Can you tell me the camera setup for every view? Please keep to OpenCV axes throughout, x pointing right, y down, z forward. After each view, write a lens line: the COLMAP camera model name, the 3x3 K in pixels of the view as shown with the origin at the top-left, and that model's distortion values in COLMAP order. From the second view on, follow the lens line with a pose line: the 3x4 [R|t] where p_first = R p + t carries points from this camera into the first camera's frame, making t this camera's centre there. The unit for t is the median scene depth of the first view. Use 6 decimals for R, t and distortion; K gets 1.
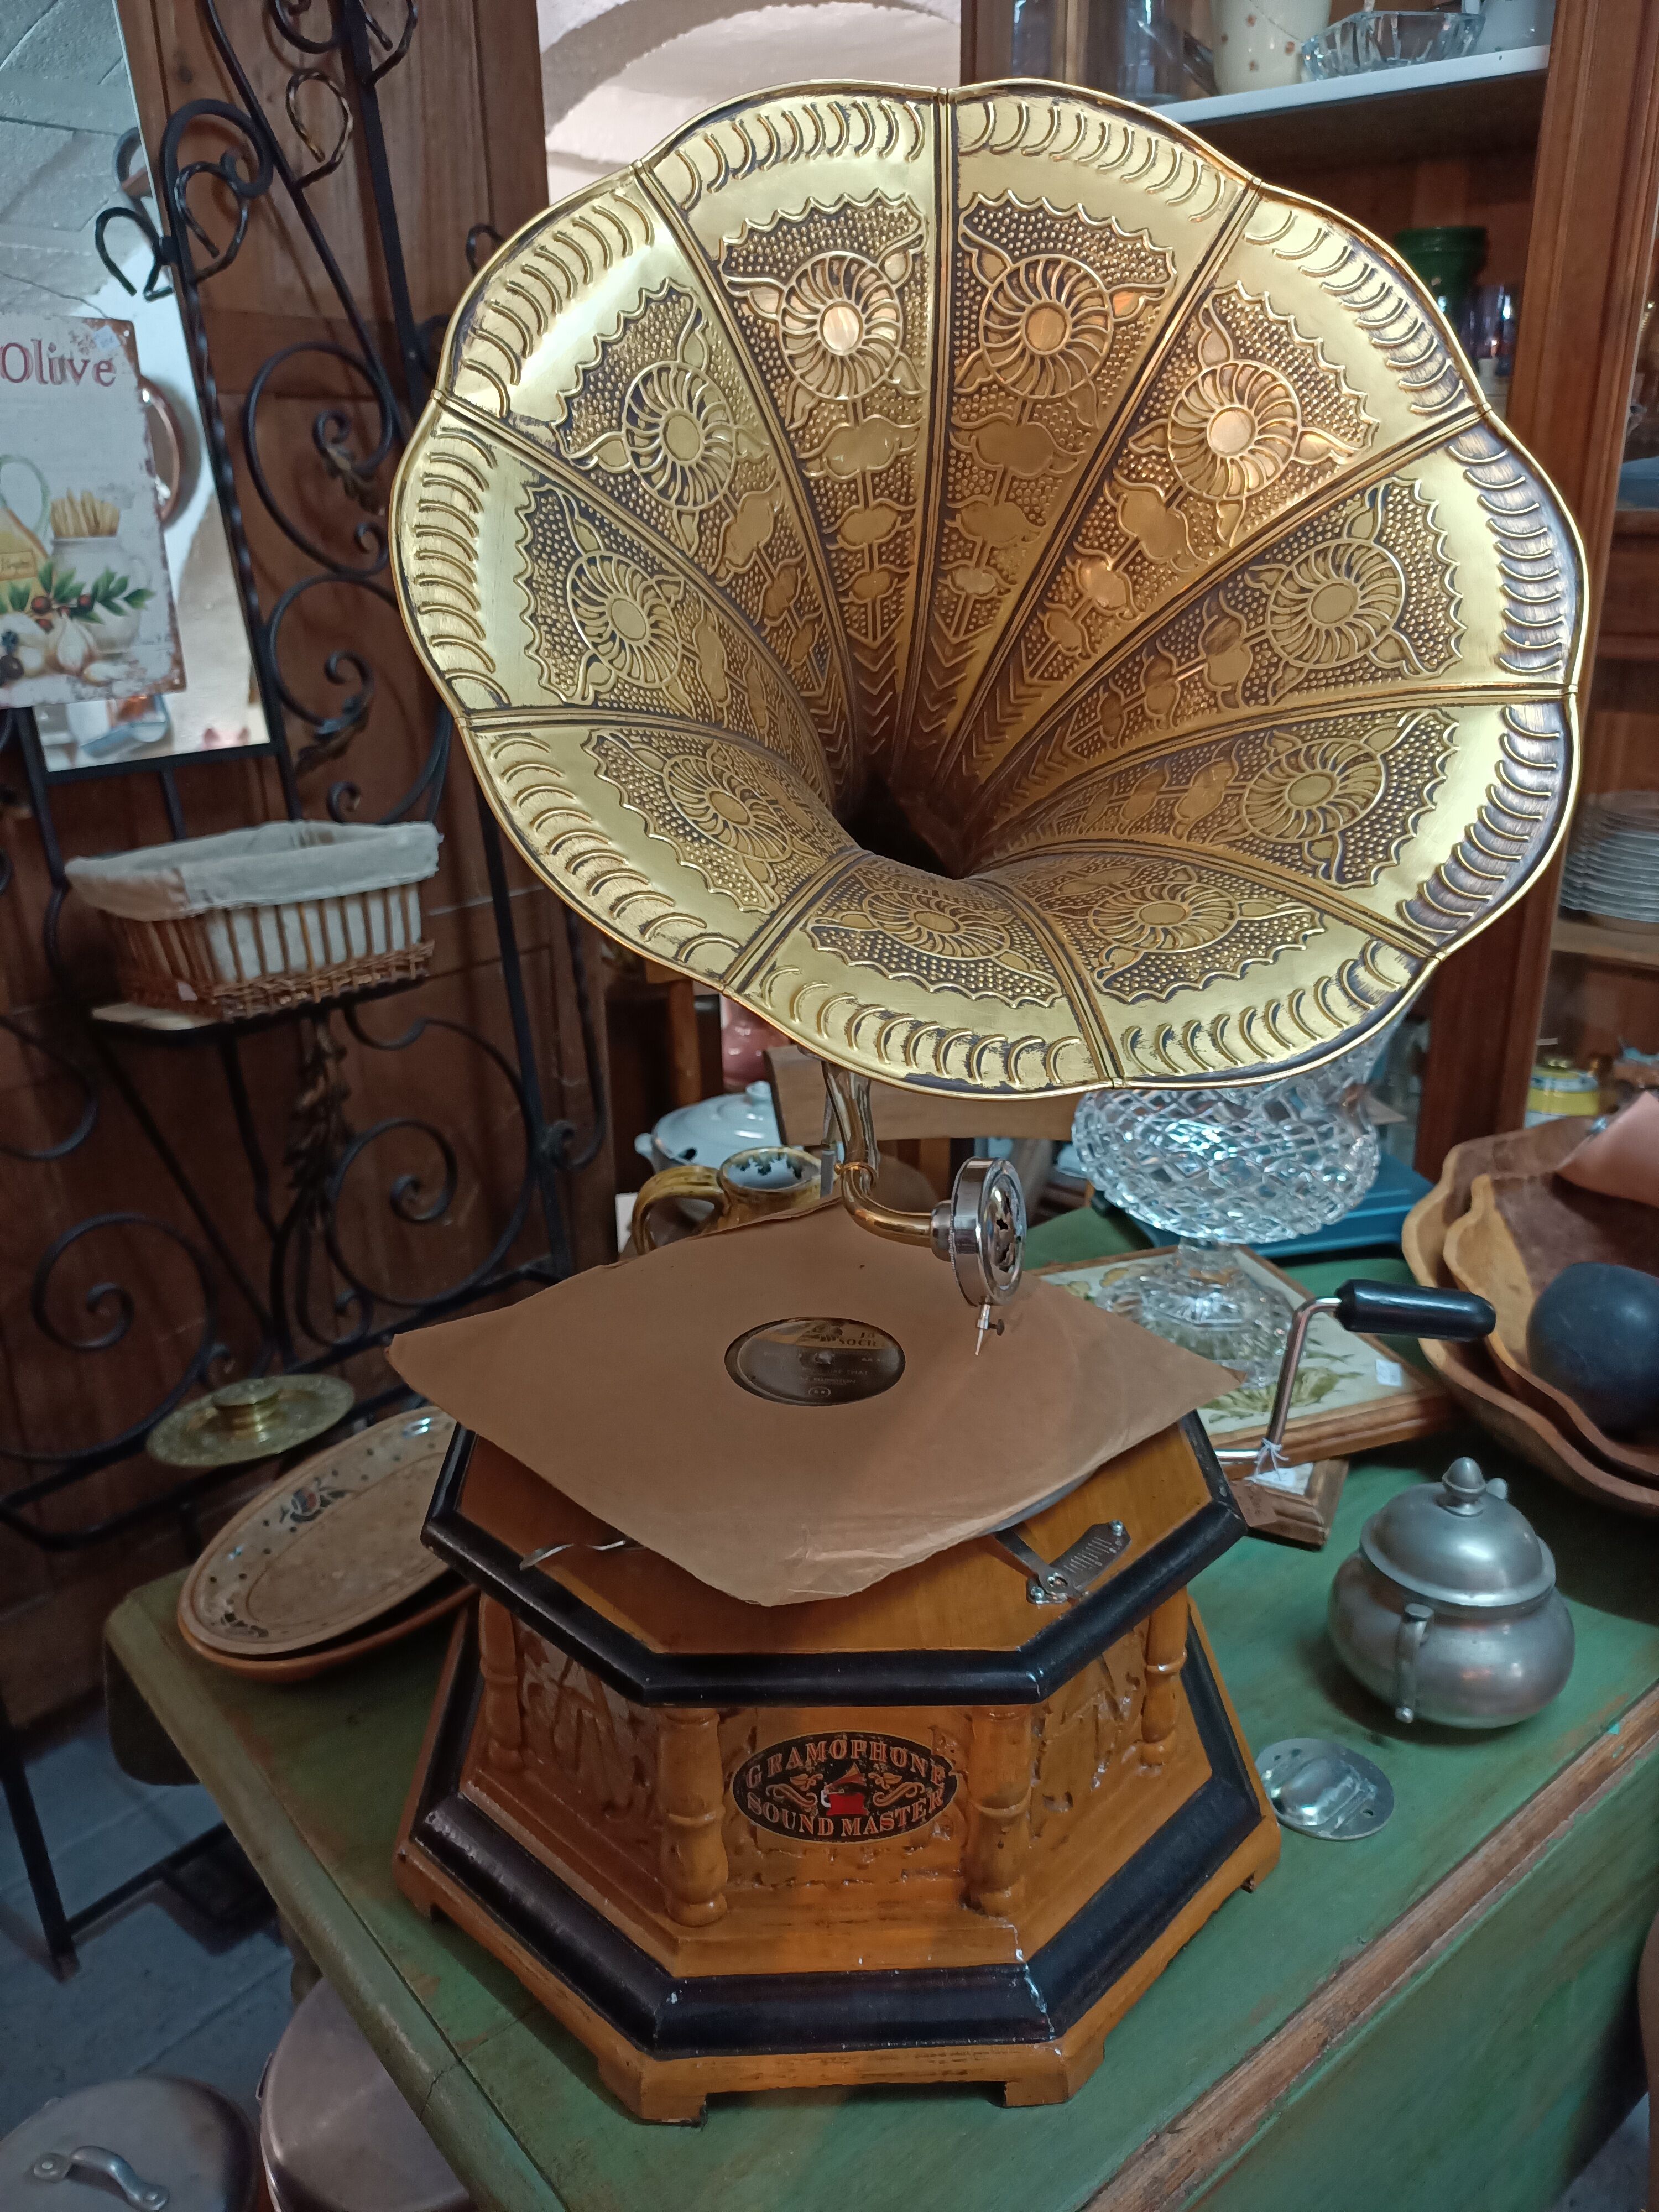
lens RADIAL K [[1658.0, 0, 828.9], [0, 1658.0, 1096.5], [0, 0, 1]] dist [0.023691, -0.045359]
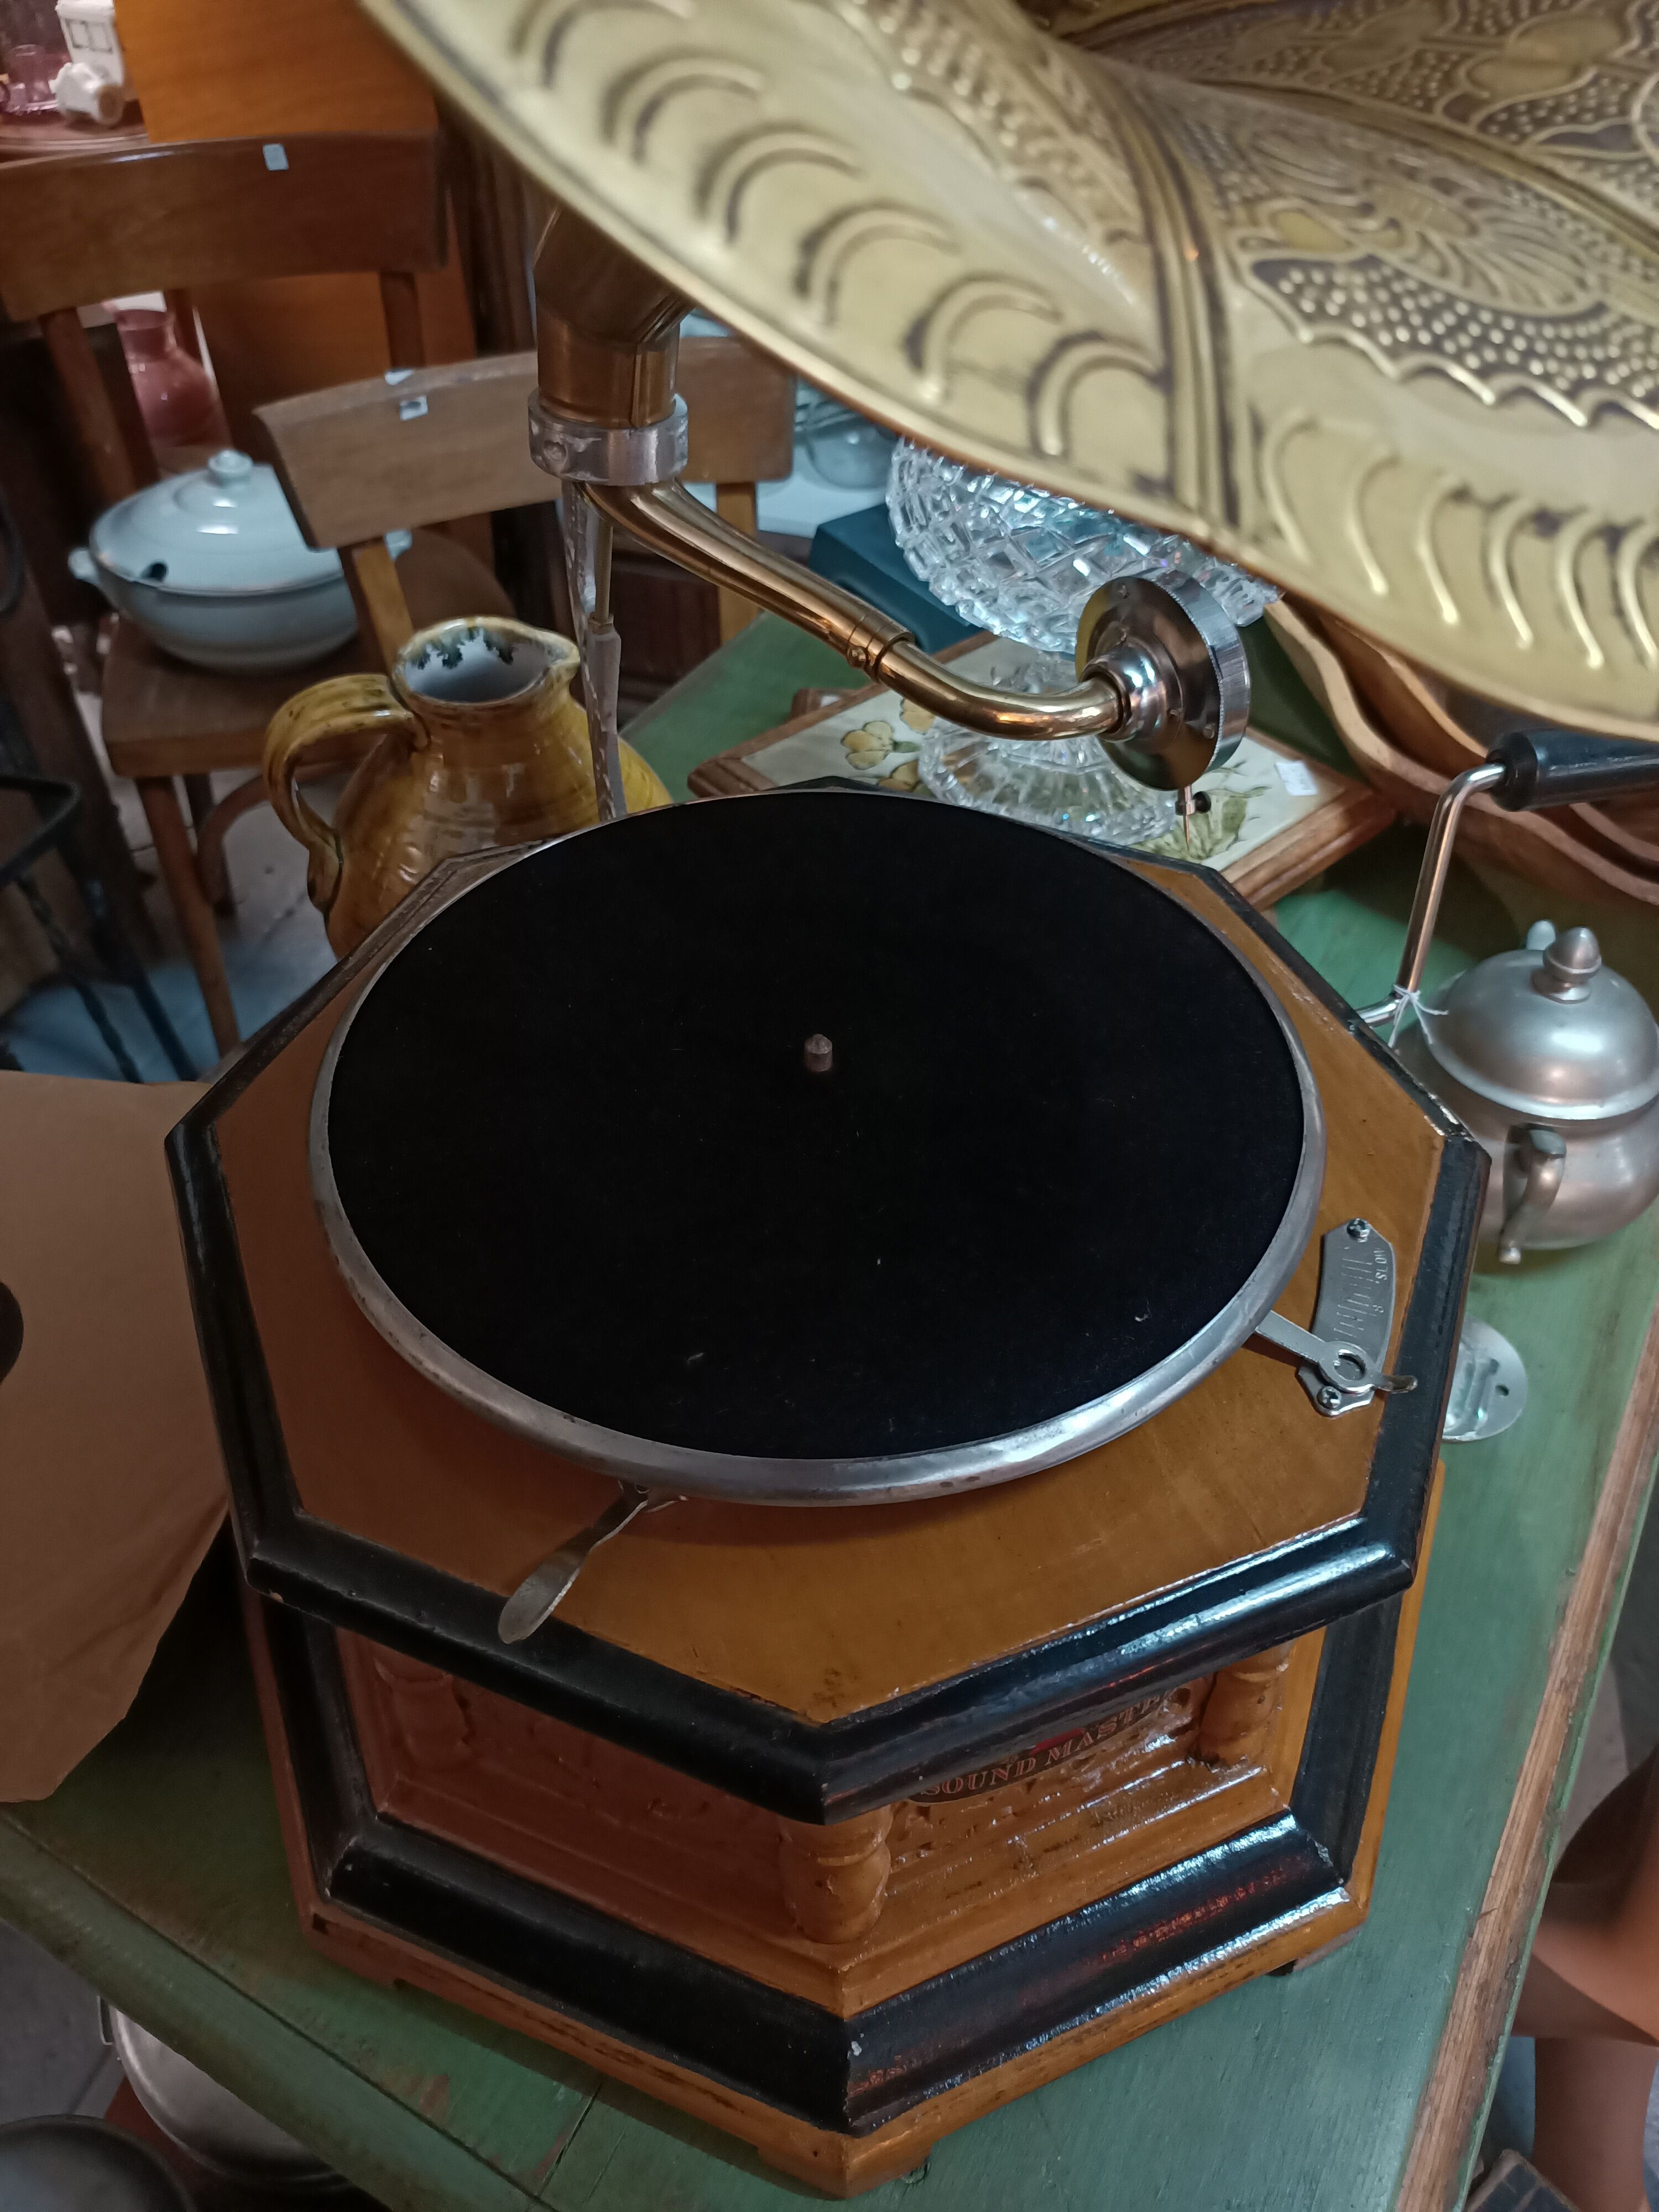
lens RADIAL K [[1630.0, 0, 853.7], [0, 1630.0, 1113.9], [0, 0, 1]] dist [0.055435, -0.001028]
pose [[0.928099, -0.250706, 0.275279, -0.184443], [0.115336, 0.896549, 0.427665, -0.083076], [-0.354020, -0.365166, 0.861001, 0.554553]]
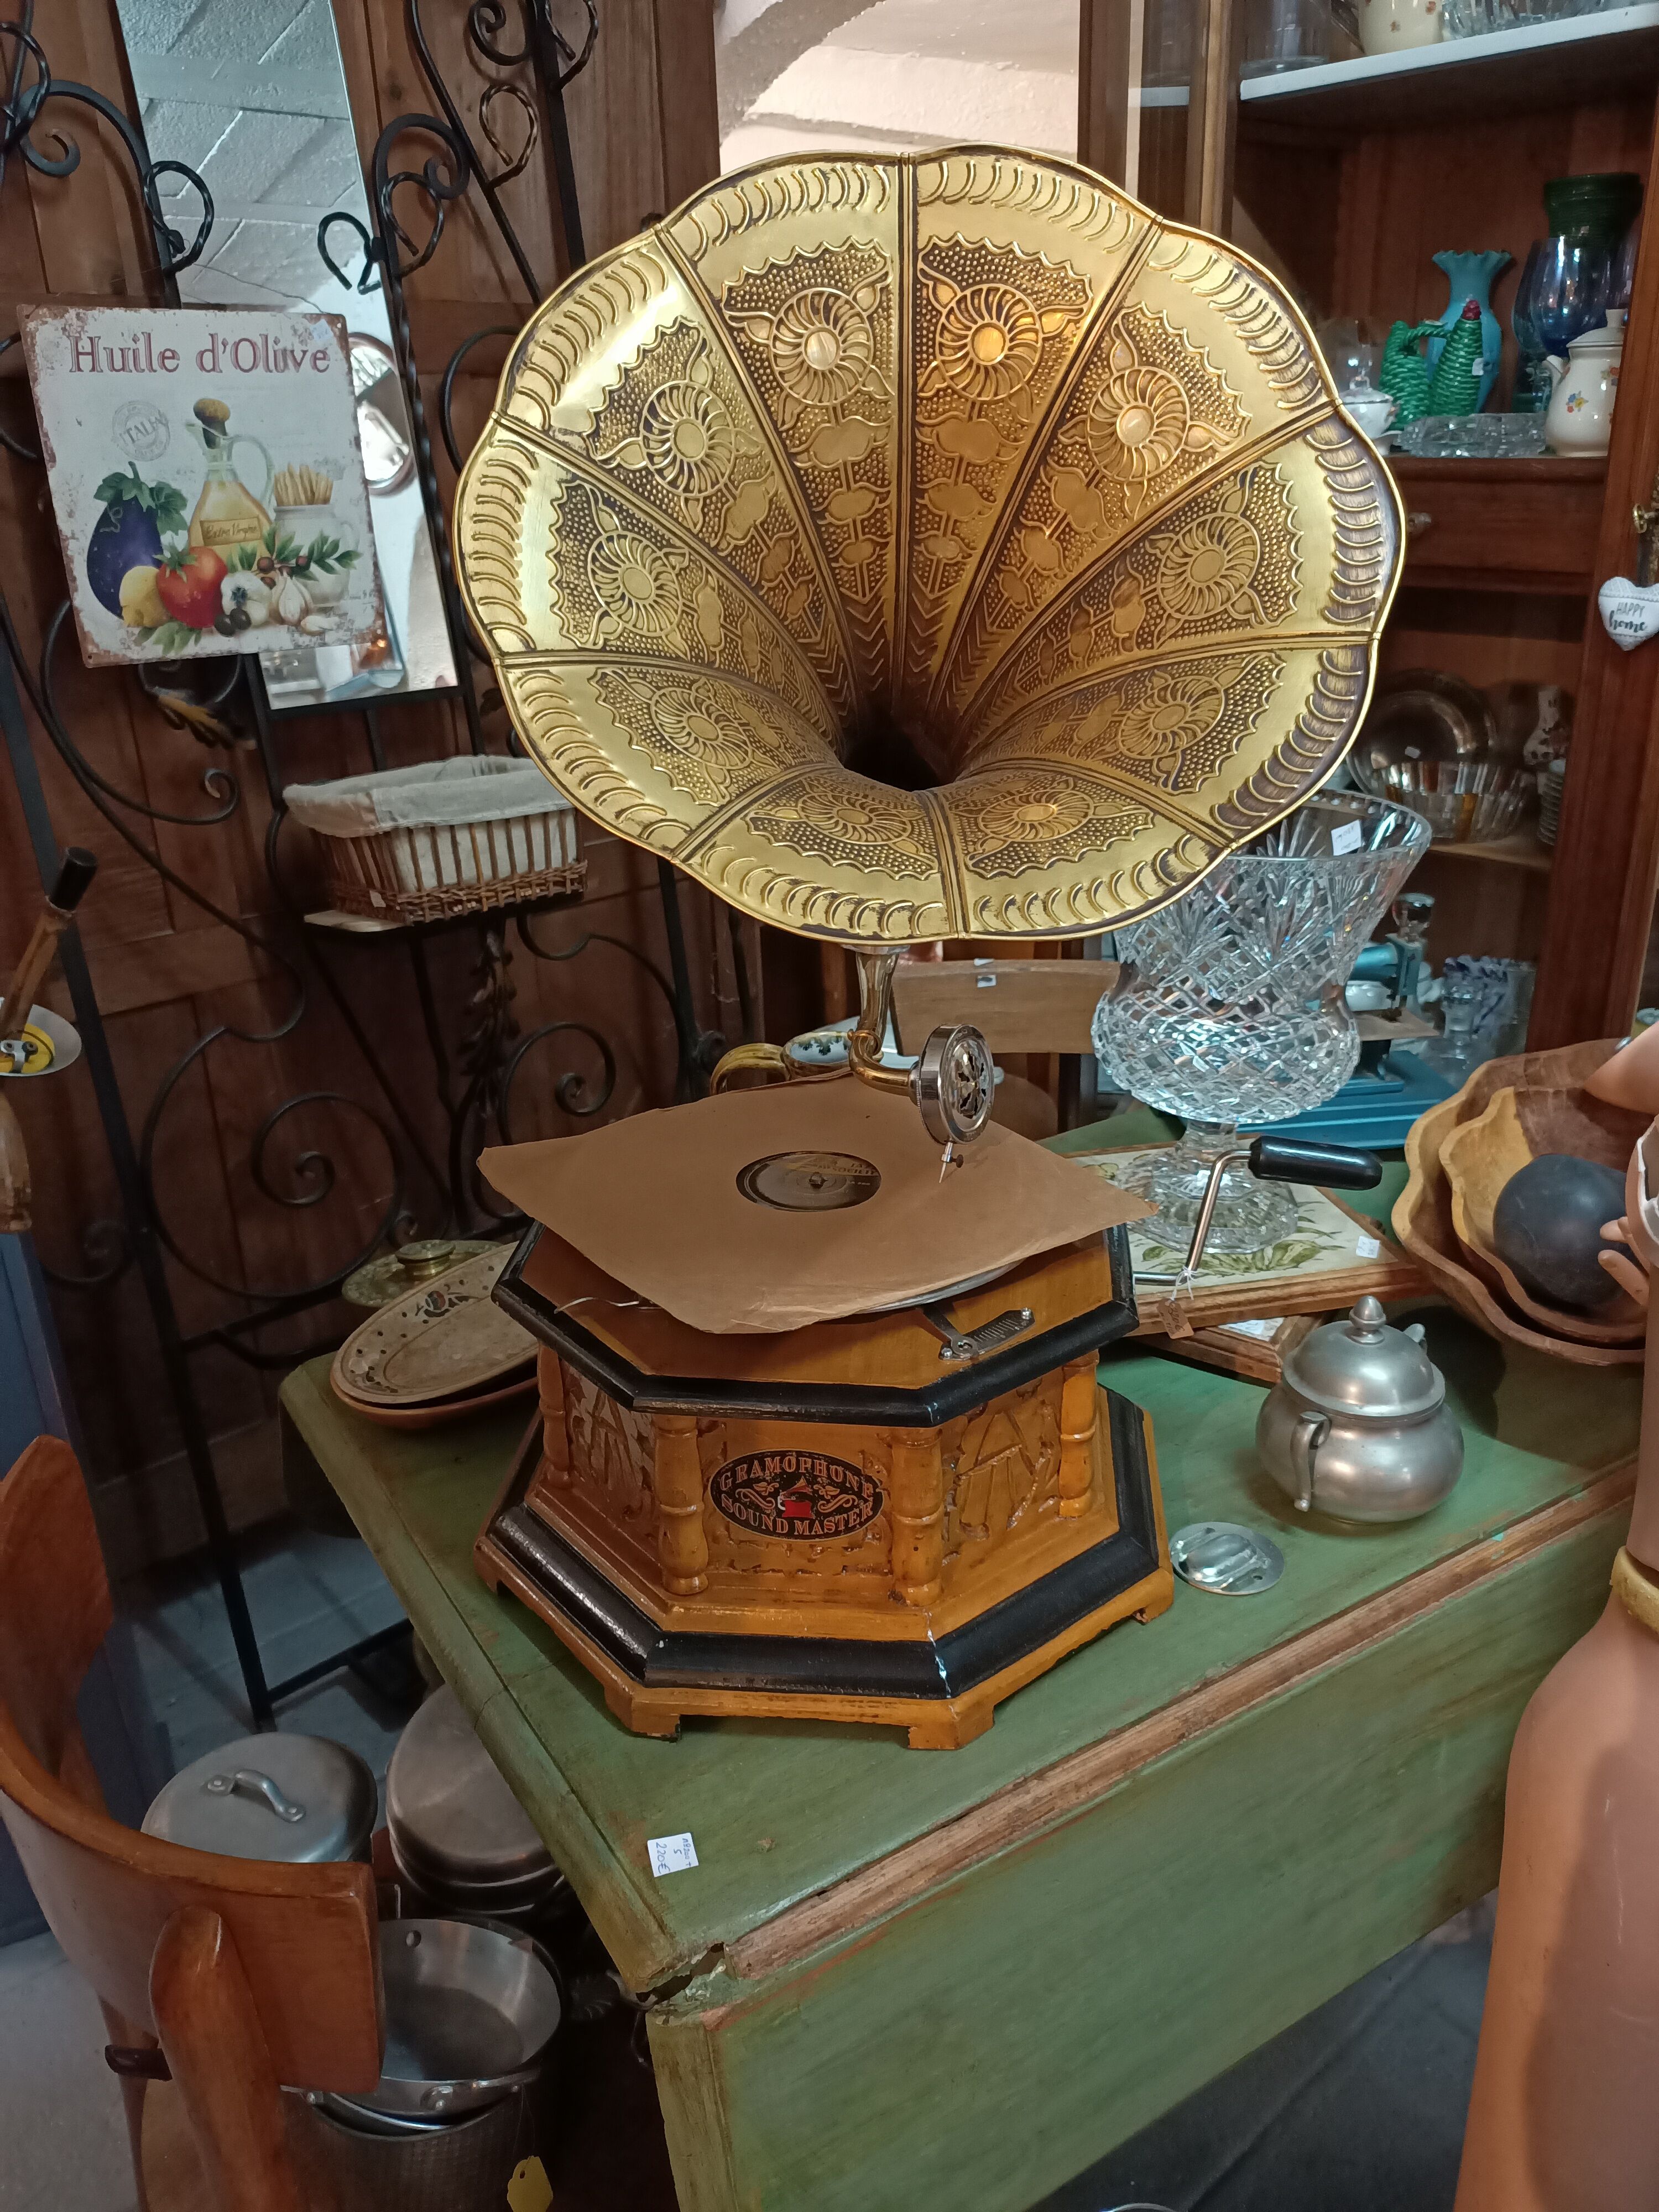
lens RADIAL K [[1650.0, 0, 829.5], [0, 1650.0, 1106.0], [0, 0, 1]] dist [0.022416, -0.032744]
pose [[0.990850, 0.035337, -0.130259, 0.192774], [-0.030647, 0.998814, 0.037835, 0.064095], [0.131442, -0.033497, 0.990758, -0.259841]]
